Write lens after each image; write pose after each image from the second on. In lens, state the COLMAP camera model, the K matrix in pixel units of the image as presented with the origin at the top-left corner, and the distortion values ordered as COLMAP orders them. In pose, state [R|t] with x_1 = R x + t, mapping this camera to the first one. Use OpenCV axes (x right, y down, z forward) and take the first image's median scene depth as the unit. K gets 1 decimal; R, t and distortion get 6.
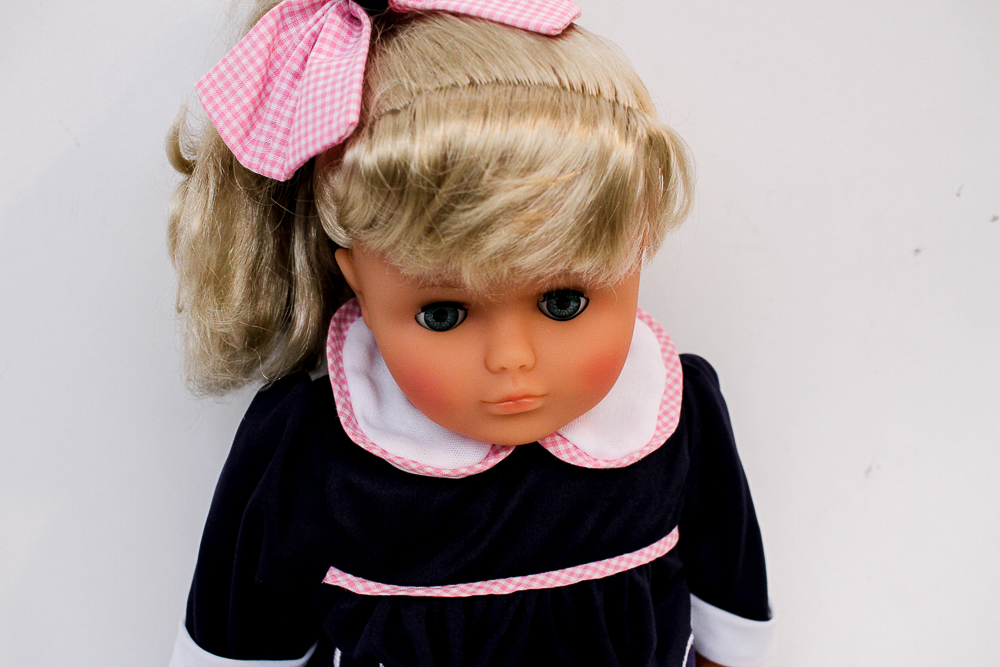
lens RADIAL K [[1129.9, 0, 492.5], [0, 1129.9, 341.8], [0, 0, 1]] dist [-0.128629, 0.110967]
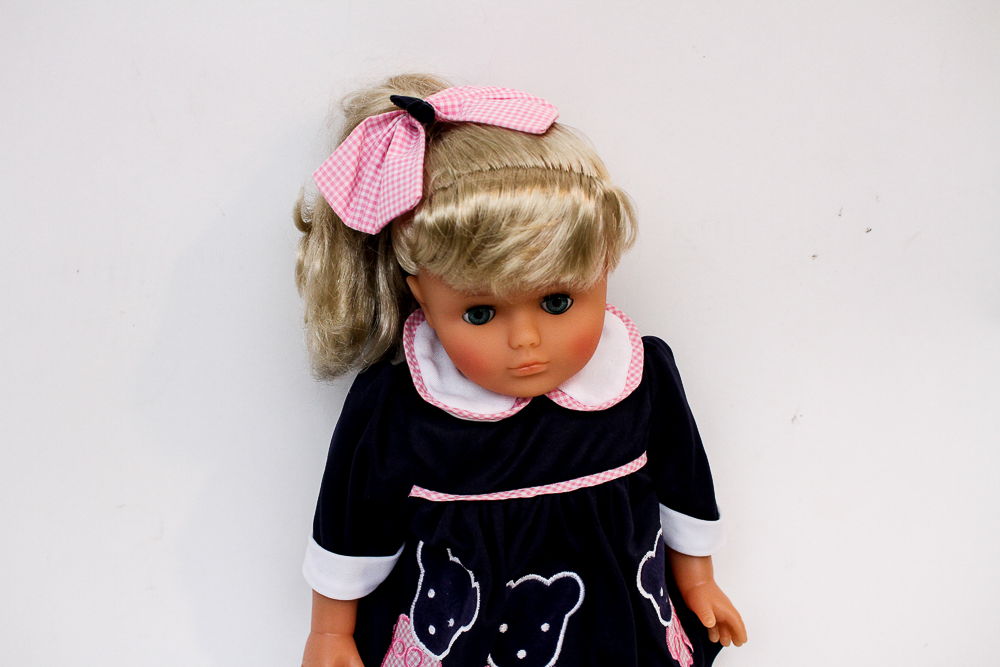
lens RADIAL K [[1129.9, 0, 492.5], [0, 1129.9, 341.8], [0, 0, 1]] dist [-0.128629, 0.110967]
pose [[0.998417, -0.051667, -0.022209, 0.006067], [0.051158, 0.998427, -0.022930, 0.050507], [0.023359, 0.021758, 0.999490, -0.557360]]
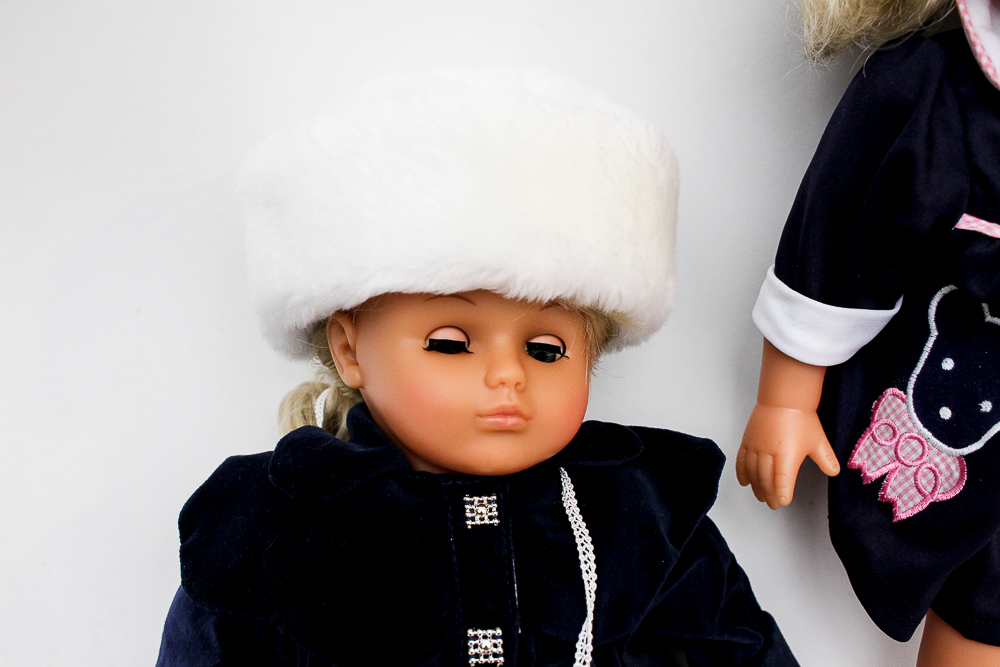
lens RADIAL K [[1129.9, 0, 492.5], [0, 1129.9, 341.8], [0, 0, 1]] dist [-0.128629, 0.110967]
pose [[0.991969, 0.018738, -0.125090, -0.484738], [0.006473, 0.980149, 0.198155, 0.116099], [0.126319, -0.197373, 0.972156, -0.107322]]
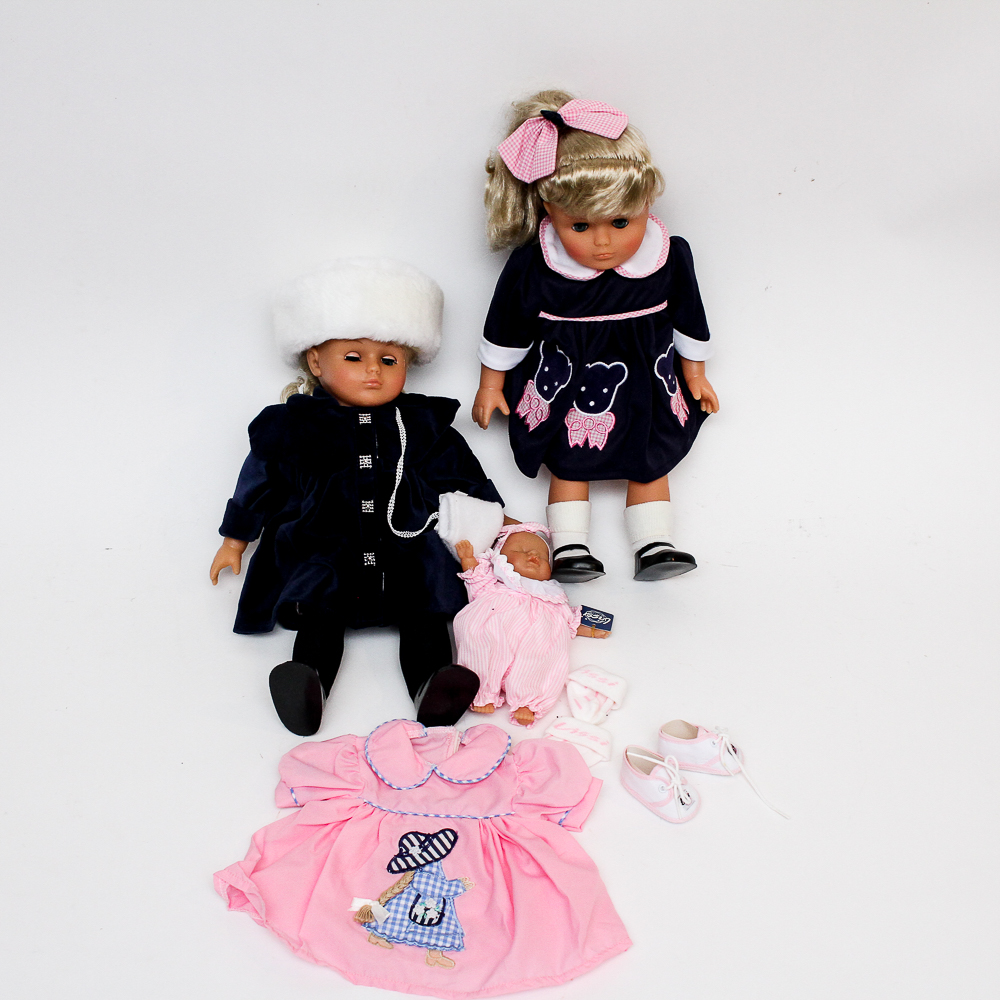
lens RADIAL K [[1717.0, 0, 500.0], [0, 1717.0, 500.0], [0, 0, 1]] dist [-0.072575, -0.085469]
pose [[0.995967, 0.019907, -0.087482, 0.159440], [-0.001291, 0.978155, 0.207875, -0.263043], [0.089709, -0.206924, 0.974235, -3.689974]]
